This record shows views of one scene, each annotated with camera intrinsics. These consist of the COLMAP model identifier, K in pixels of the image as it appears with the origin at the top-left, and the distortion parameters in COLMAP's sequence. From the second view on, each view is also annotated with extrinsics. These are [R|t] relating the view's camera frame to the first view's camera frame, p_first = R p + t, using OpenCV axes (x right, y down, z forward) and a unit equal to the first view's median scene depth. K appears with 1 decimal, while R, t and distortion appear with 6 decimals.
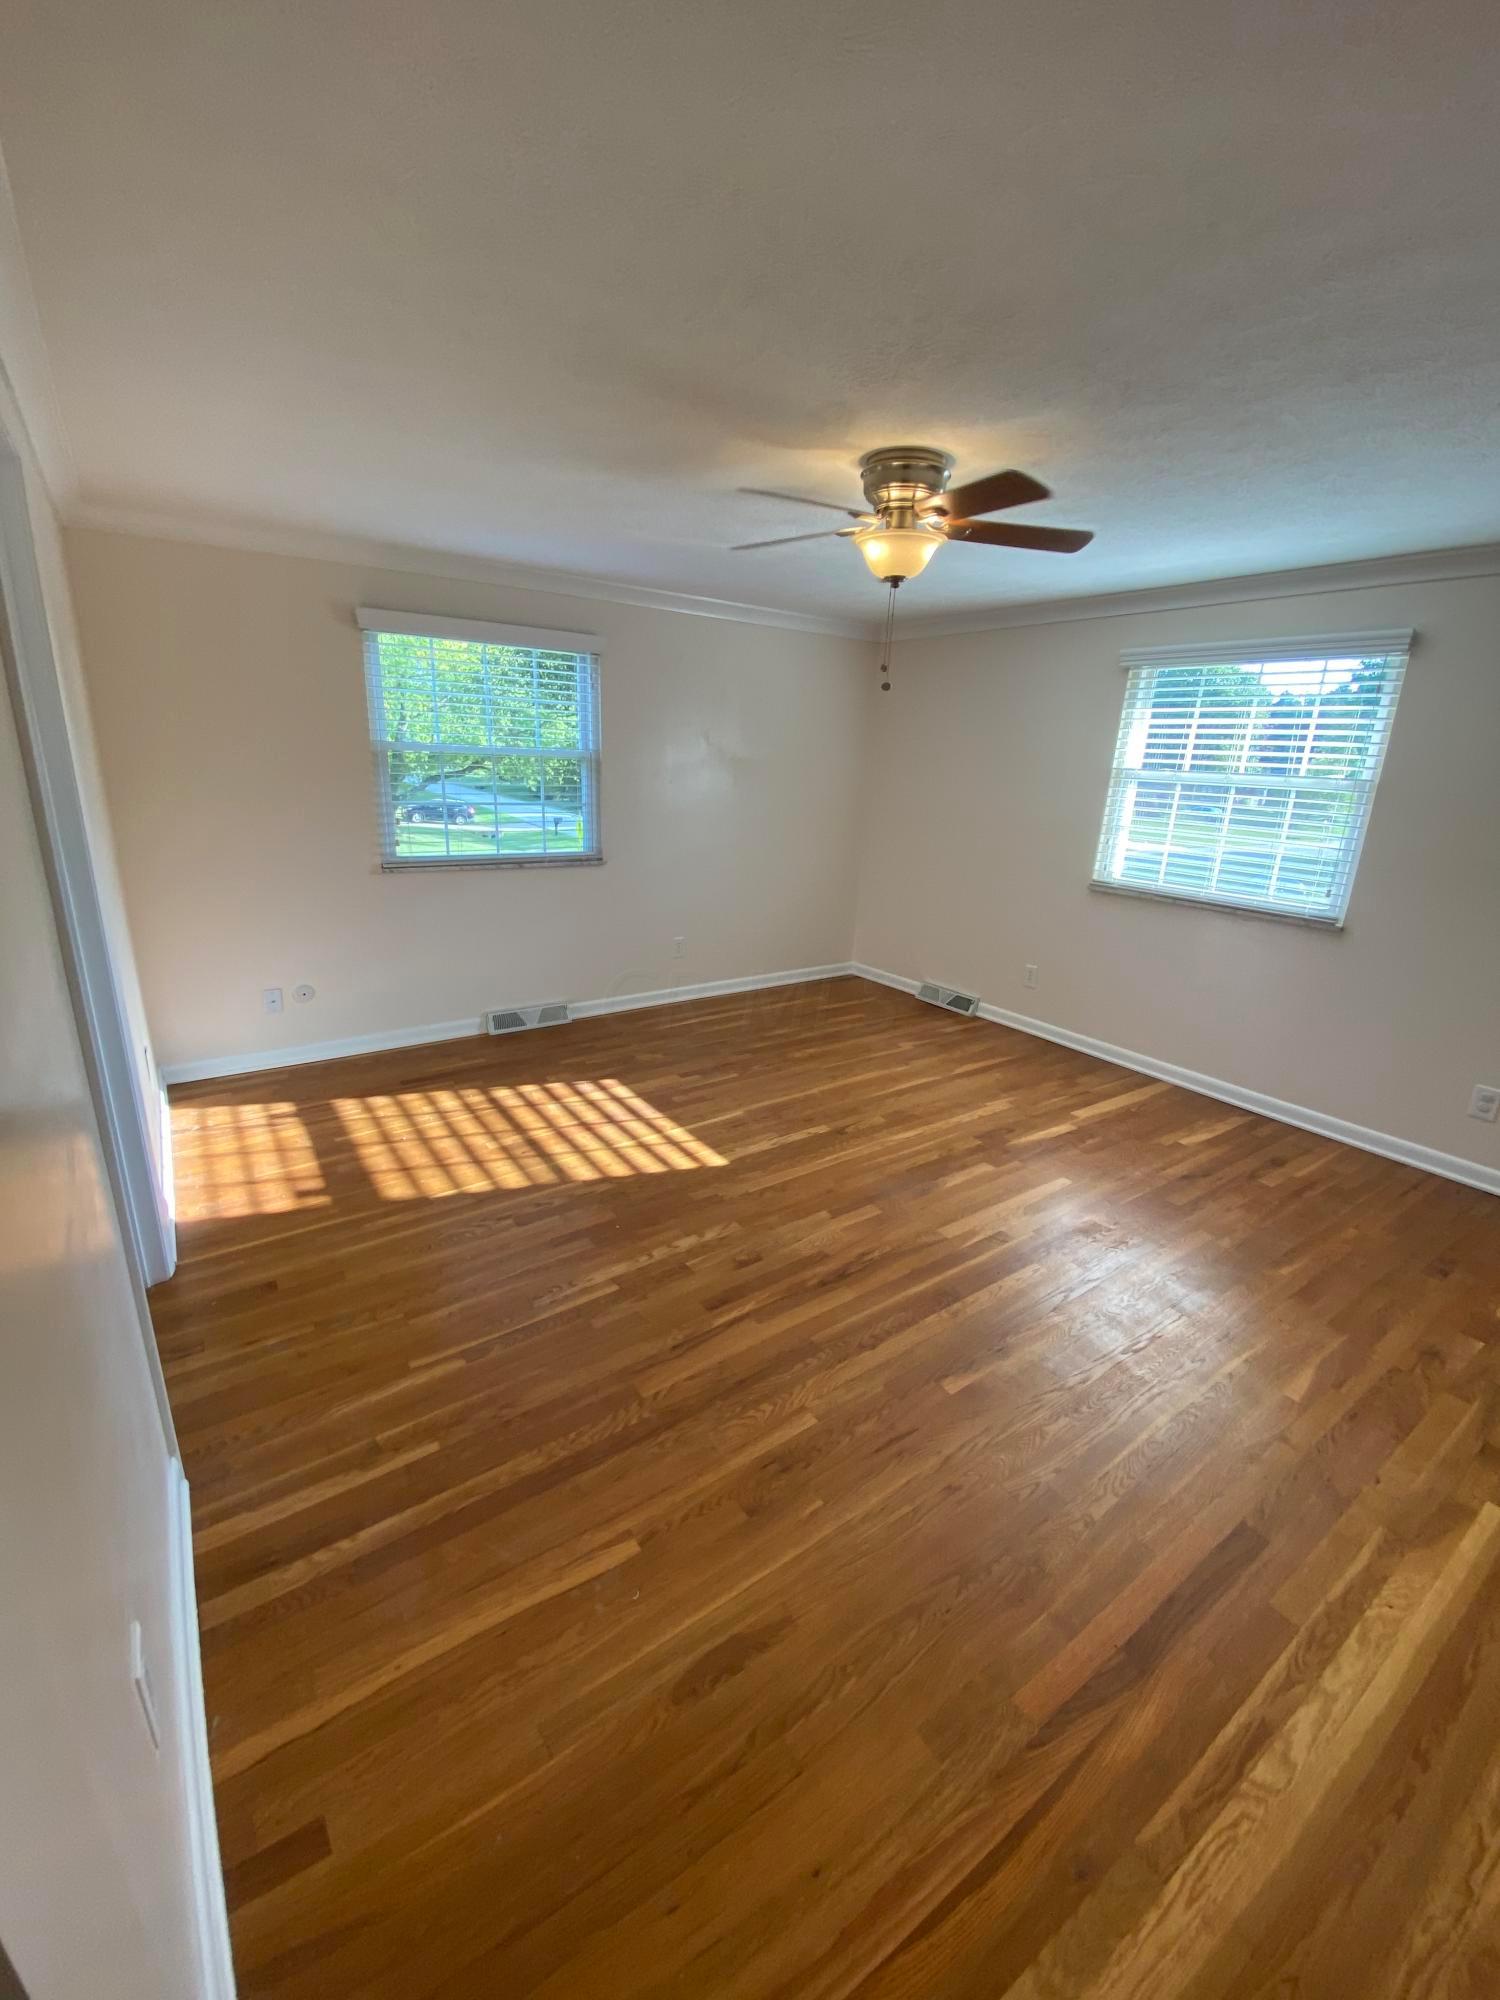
lens RADIAL K [[811.8, 0, 745.7], [0, 811.8, 1004.0], [0, 0, 1]] dist [0.027517, -0.024406]
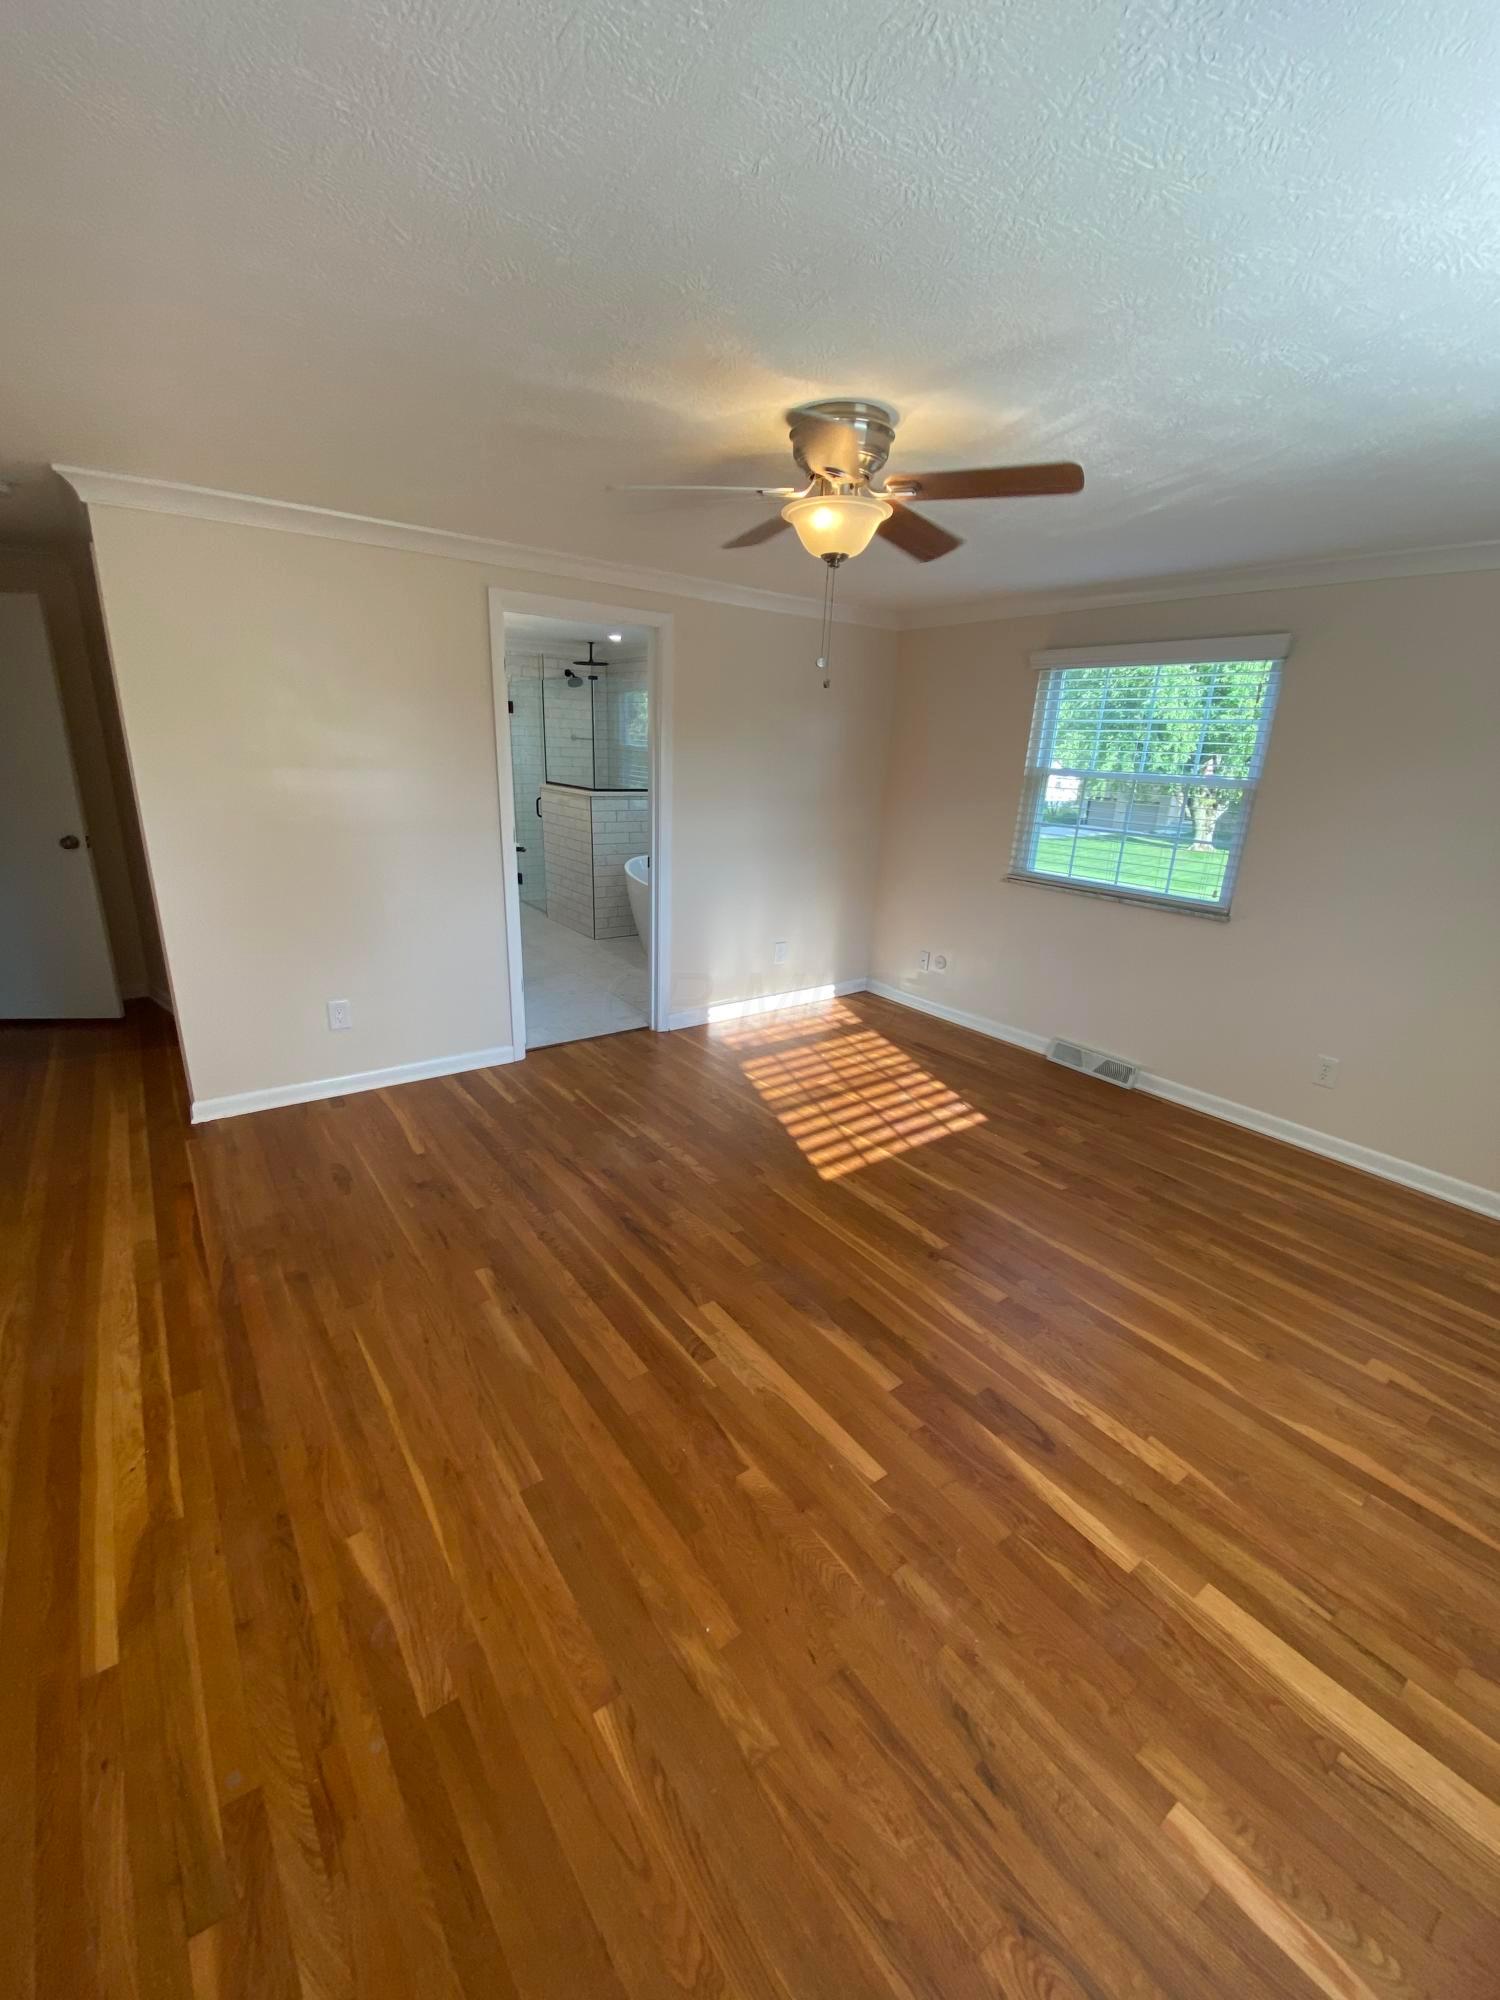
lens RADIAL K [[811.8, 0, 745.7], [0, 811.8, 1004.0], [0, 0, 1]] dist [0.027517, -0.024406]
pose [[0.019160, 0.271084, -0.962365, 0.796209], [-0.332693, 0.909418, 0.249546, -0.192196], [0.942840, 0.315391, 0.107612, 0.680557]]
